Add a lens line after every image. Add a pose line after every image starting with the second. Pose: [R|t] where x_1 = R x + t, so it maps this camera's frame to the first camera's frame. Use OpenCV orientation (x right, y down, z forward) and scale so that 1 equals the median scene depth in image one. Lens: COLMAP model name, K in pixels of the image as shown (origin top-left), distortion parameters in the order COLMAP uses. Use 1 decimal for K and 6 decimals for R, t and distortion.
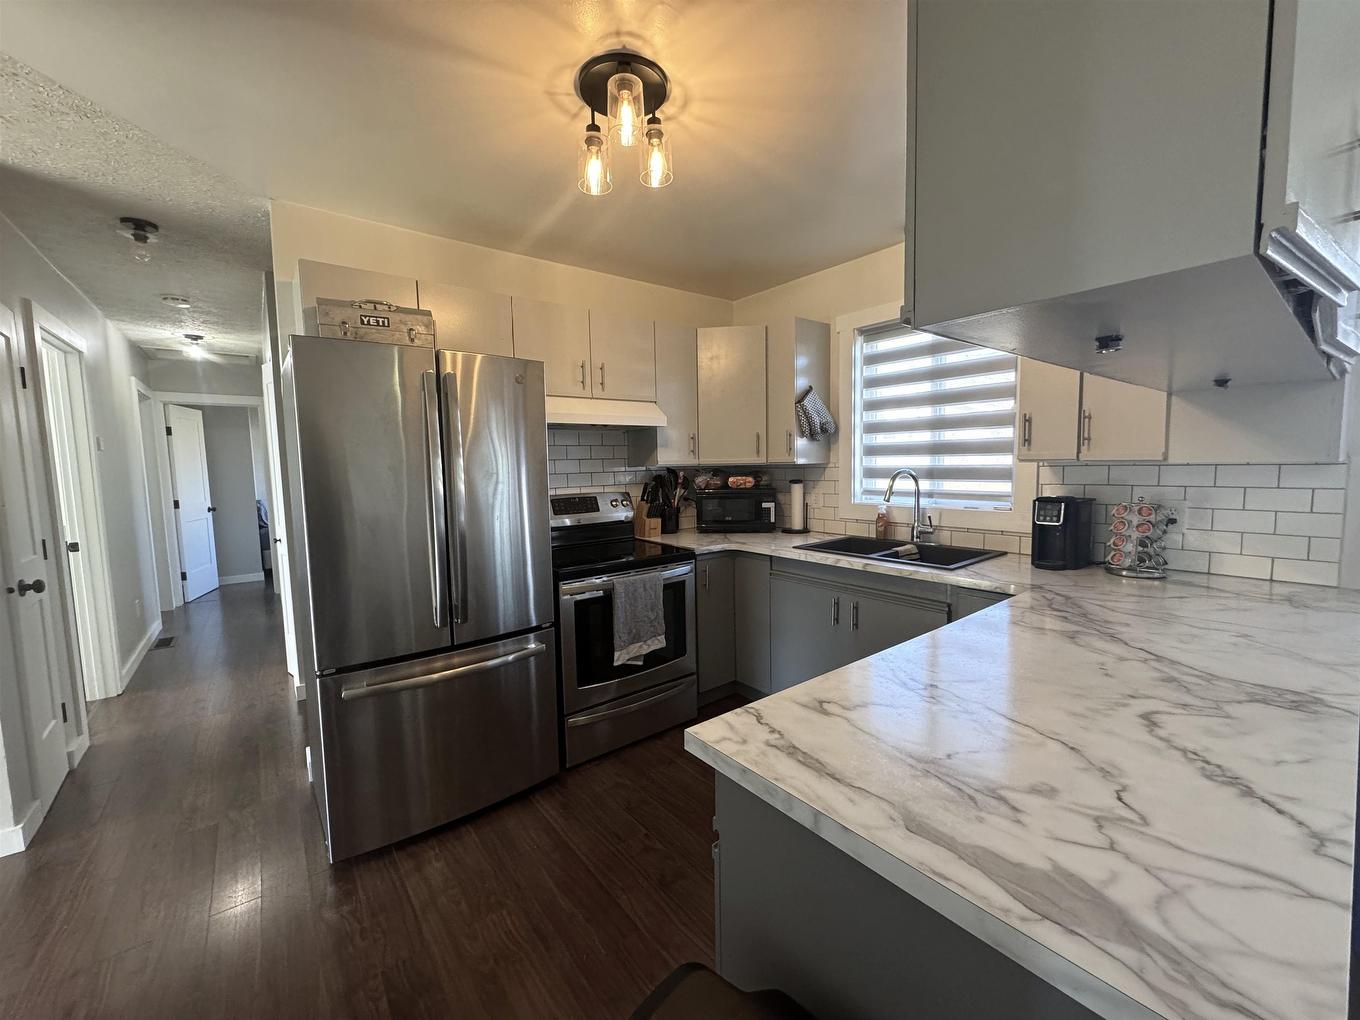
lens RADIAL K [[541.4, 0, 680.1], [0, 541.4, 507.8], [0, 0, 1]] dist [-0.001953, -0.000040]
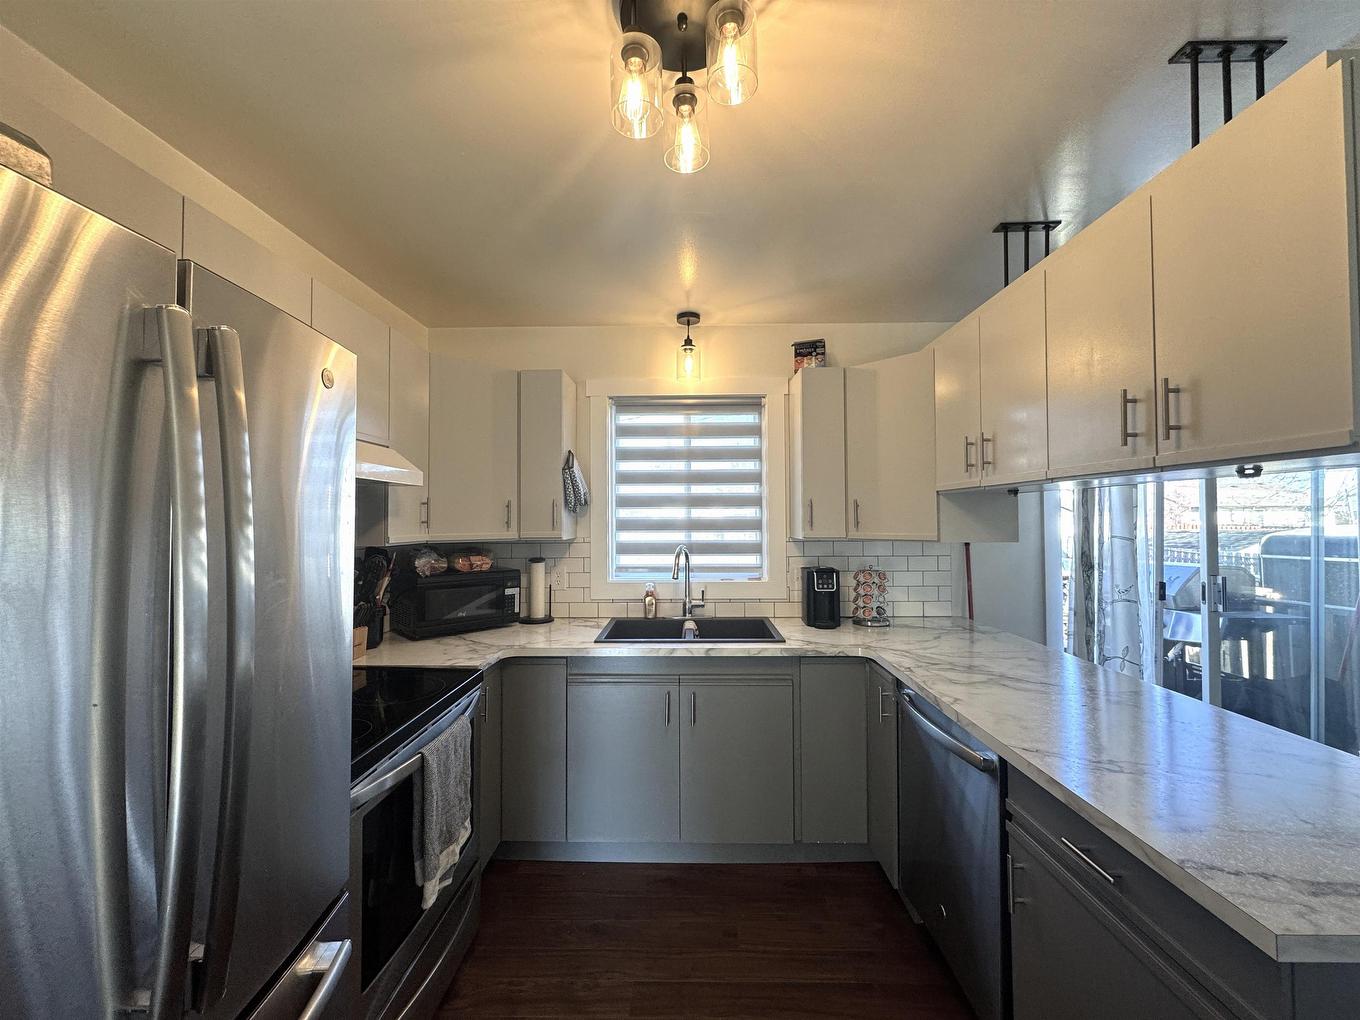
lens RADIAL K [[541.4, 0, 680.1], [0, 541.4, 507.8], [0, 0, 1]] dist [-0.001953, -0.000040]
pose [[0.633560, 0.034019, 0.772945, -0.355155], [0.057992, 0.994134, -0.091289, -0.047746], [-0.771517, 0.102662, 0.627871, 0.359181]]
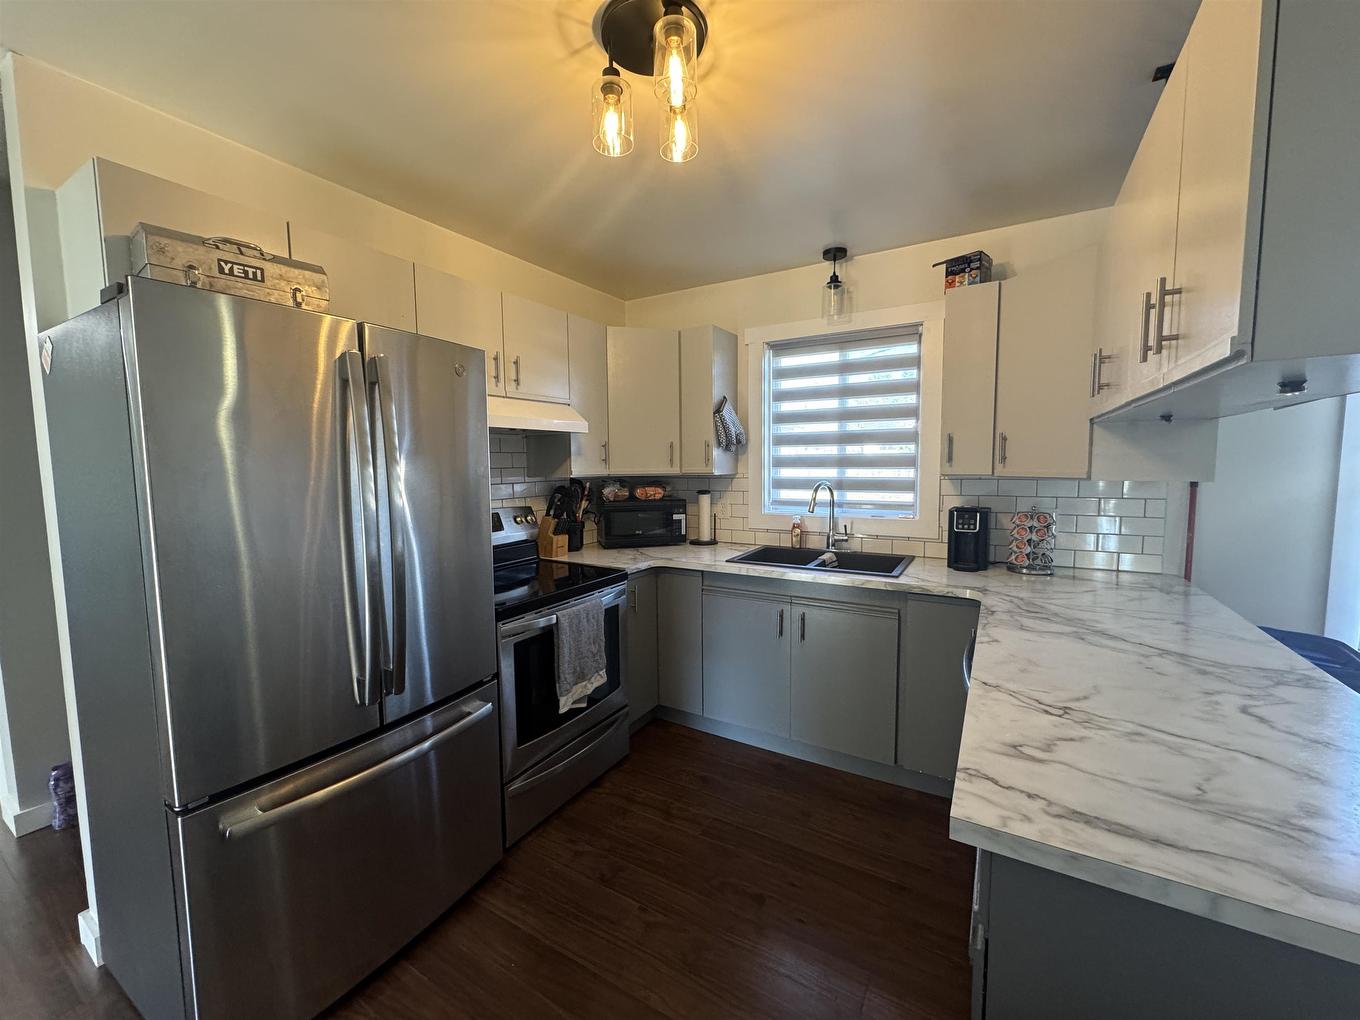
lens RADIAL K [[541.4, 0, 680.1], [0, 541.4, 507.8], [0, 0, 1]] dist [-0.001953, -0.000040]
pose [[0.932557, -0.019665, 0.360486, -0.218095], [0.021711, 0.999763, -0.001626, -0.023351], [-0.360369, 0.009343, 0.932763, 0.119740]]
